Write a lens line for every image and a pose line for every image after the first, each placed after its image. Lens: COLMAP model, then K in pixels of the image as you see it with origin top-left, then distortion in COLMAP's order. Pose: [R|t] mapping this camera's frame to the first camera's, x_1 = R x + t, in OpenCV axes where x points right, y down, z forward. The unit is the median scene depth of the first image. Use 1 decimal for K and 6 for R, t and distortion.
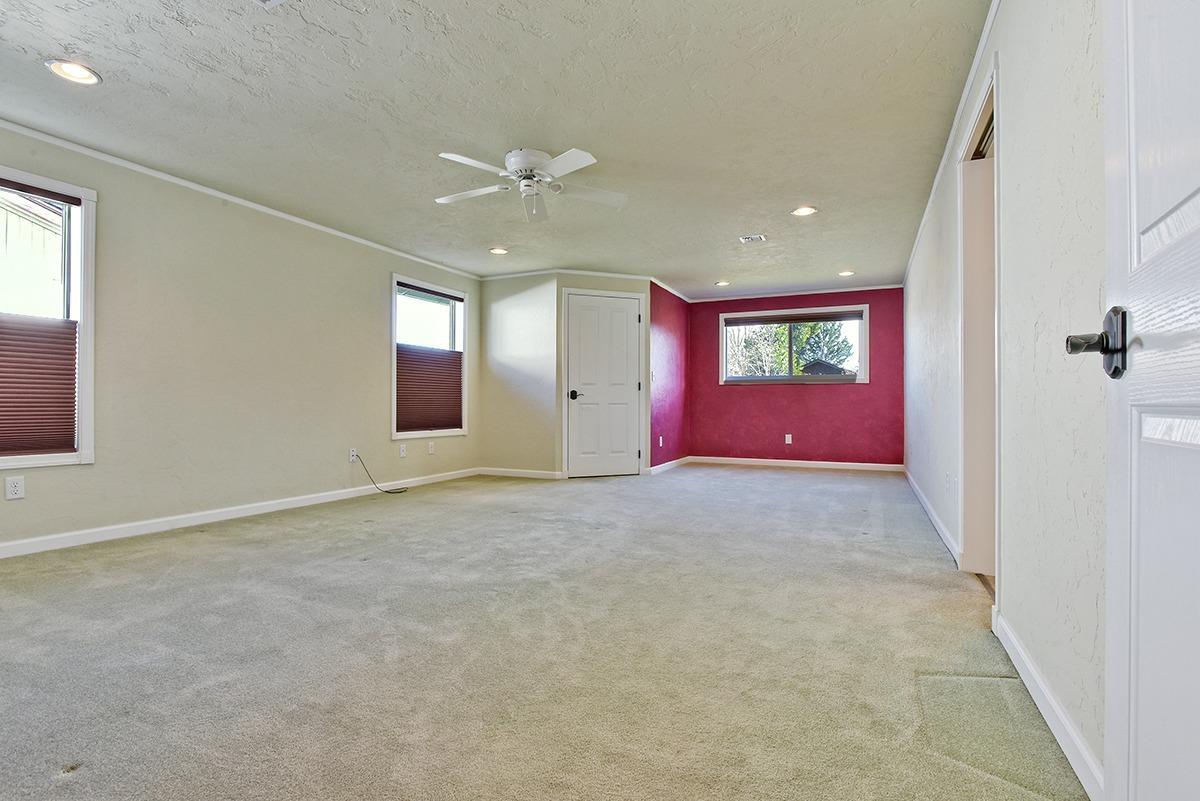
lens RADIAL K [[567.2, 0, 600.0], [0, 567.2, 400.5], [0, 0, 1]] dist [-0.012133, 0.000442]
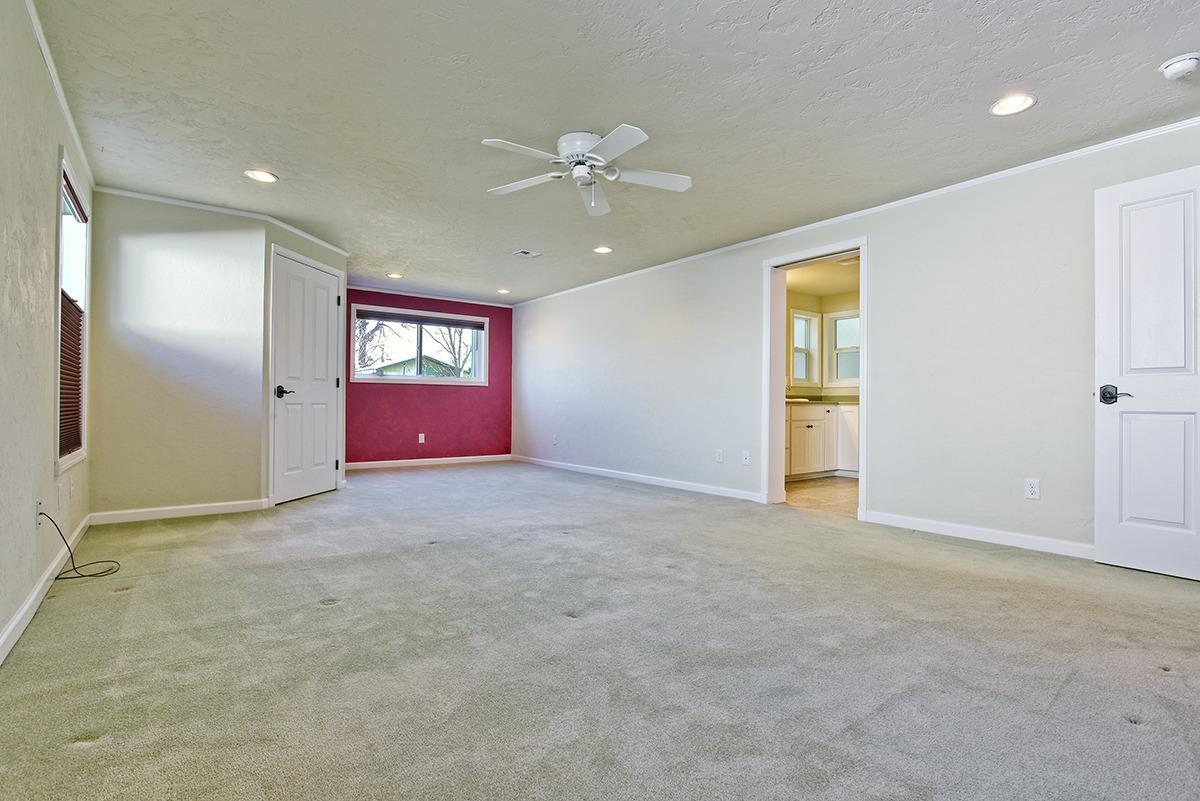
lens RADIAL K [[567.2, 0, 600.0], [0, 567.2, 400.5], [0, 0, 1]] dist [-0.012133, 0.000442]
pose [[0.464790, 0.006997, 0.885393, -0.456983], [-0.011977, 0.999927, -0.001614, -0.002266], [-0.885340, -0.009854, 0.464840, 0.265535]]
